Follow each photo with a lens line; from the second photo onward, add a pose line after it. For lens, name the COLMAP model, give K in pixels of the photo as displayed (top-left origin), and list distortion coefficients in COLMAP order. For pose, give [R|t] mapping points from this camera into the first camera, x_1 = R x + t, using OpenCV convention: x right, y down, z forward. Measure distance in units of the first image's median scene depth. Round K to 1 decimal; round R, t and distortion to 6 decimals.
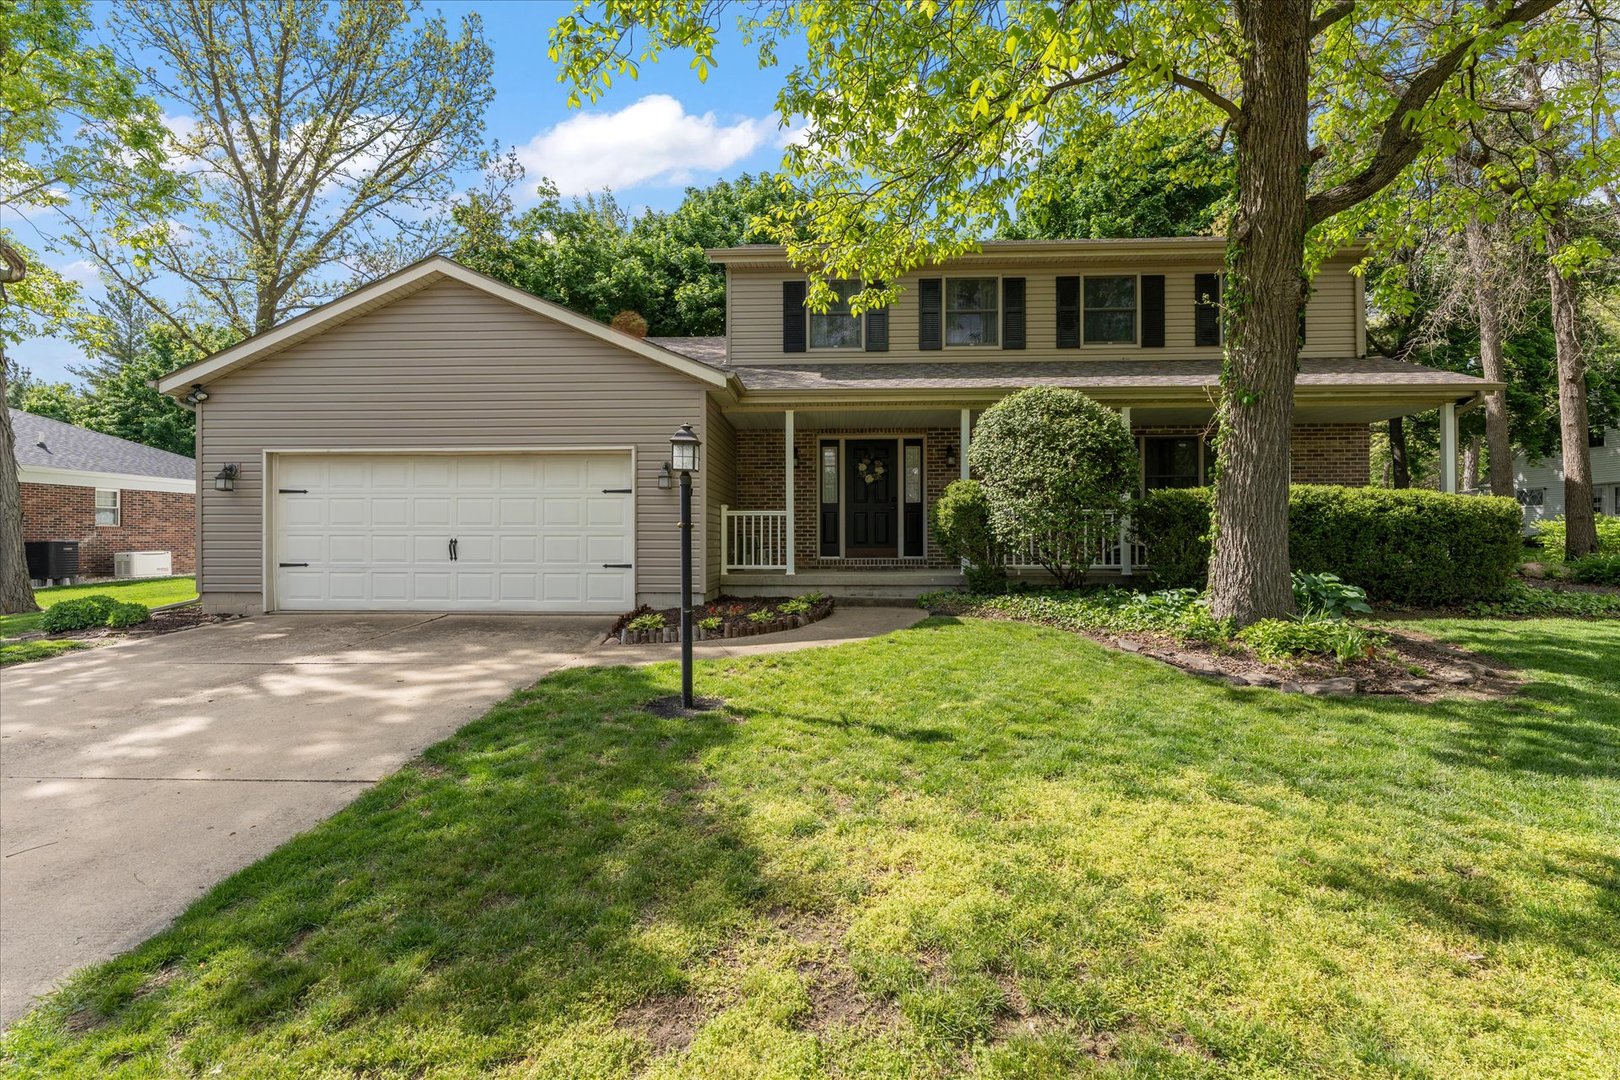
lens RADIAL K [[769.4, 0, 810.0], [0, 769.4, 540.0], [0, 0, 1]] dist [-0.003251, -0.000349]
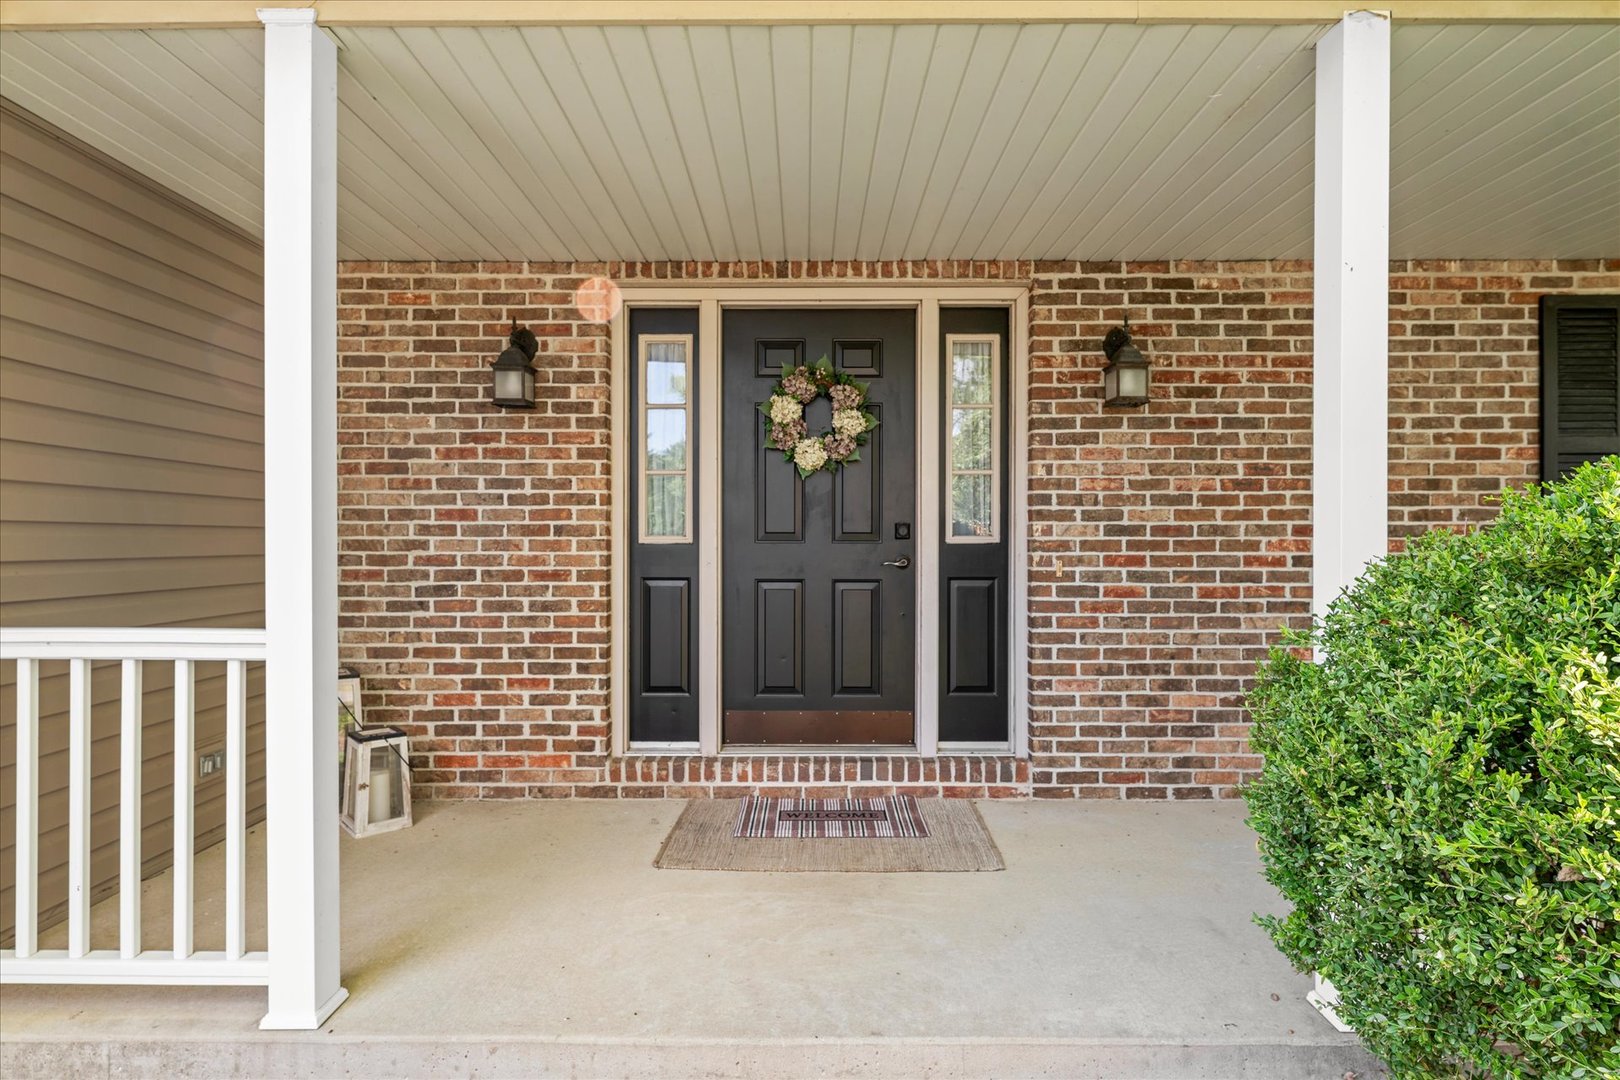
lens RADIAL K [[643.4, 0, 813.3], [0, 643.4, 517.4], [0, 0, 1]] dist [-0.000720, 0.000069]
pose [[0.999886, 0.005629, 0.014034, 0.083007], [-0.005542, 0.999965, -0.006206, -0.062042], [-0.014069, 0.006127, 0.999882, 0.858532]]
